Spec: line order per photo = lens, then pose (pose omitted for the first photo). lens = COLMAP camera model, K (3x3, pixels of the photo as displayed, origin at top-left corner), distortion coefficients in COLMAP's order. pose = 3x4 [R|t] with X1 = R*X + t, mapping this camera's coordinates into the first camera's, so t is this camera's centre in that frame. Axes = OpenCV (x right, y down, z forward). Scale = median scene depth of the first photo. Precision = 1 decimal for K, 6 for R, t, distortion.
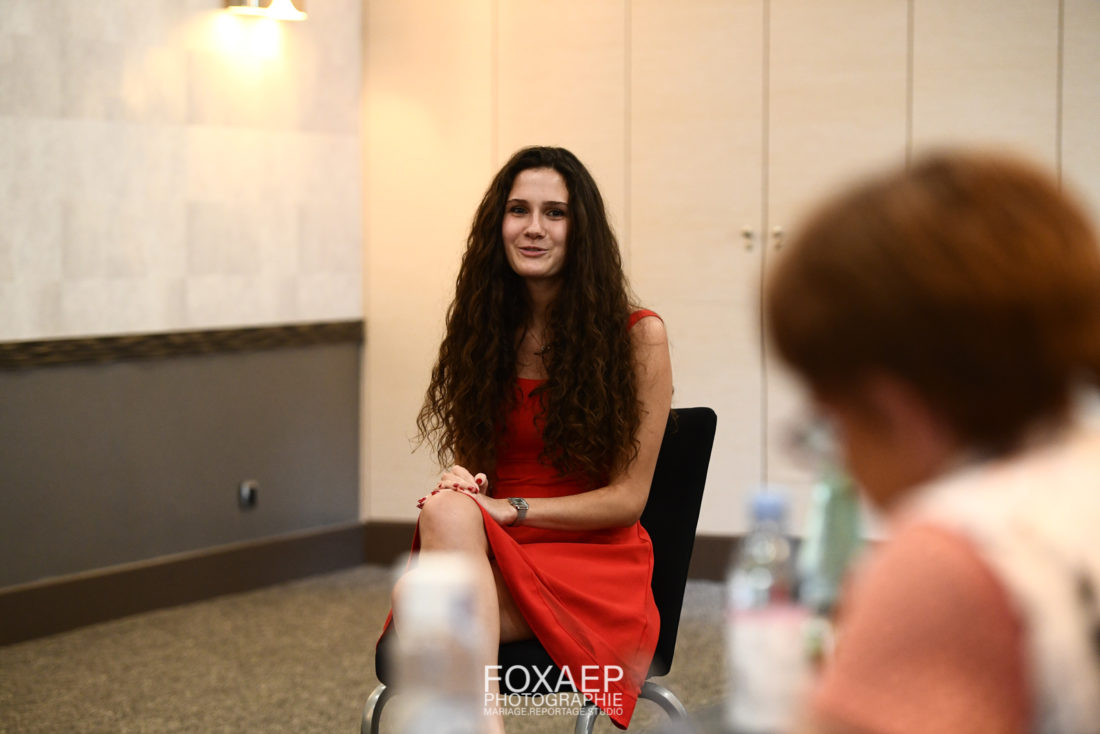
lens RADIAL K [[3486.6, 0, 549.6], [0, 3486.6, 365.9], [0, 0, 1]] dist [0.435927, 0.000000]
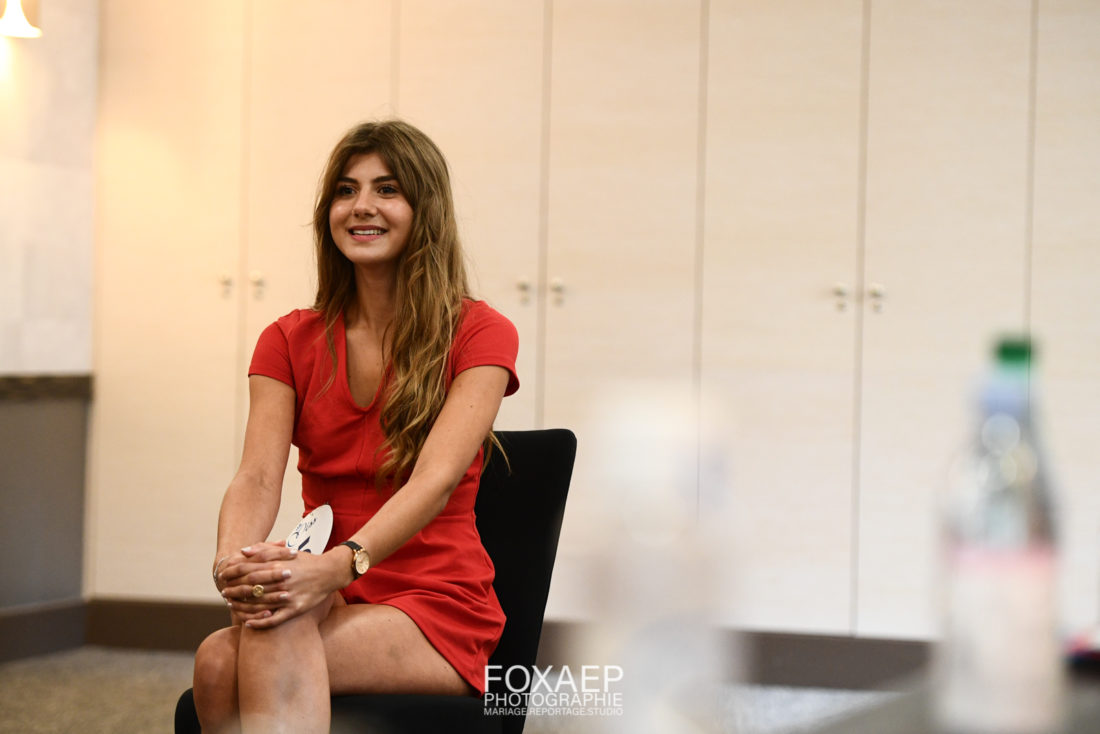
lens RADIAL K [[3423.8, 0, 550.6], [0, 3423.8, 368.0], [0, 0, 1]] dist [0.129937, 0.000000]
pose [[0.995172, 0.021086, 0.095853, -0.021553], [-0.017662, 0.999180, -0.036432, 0.016003], [-0.096543, 0.034563, 0.994729, 0.111901]]
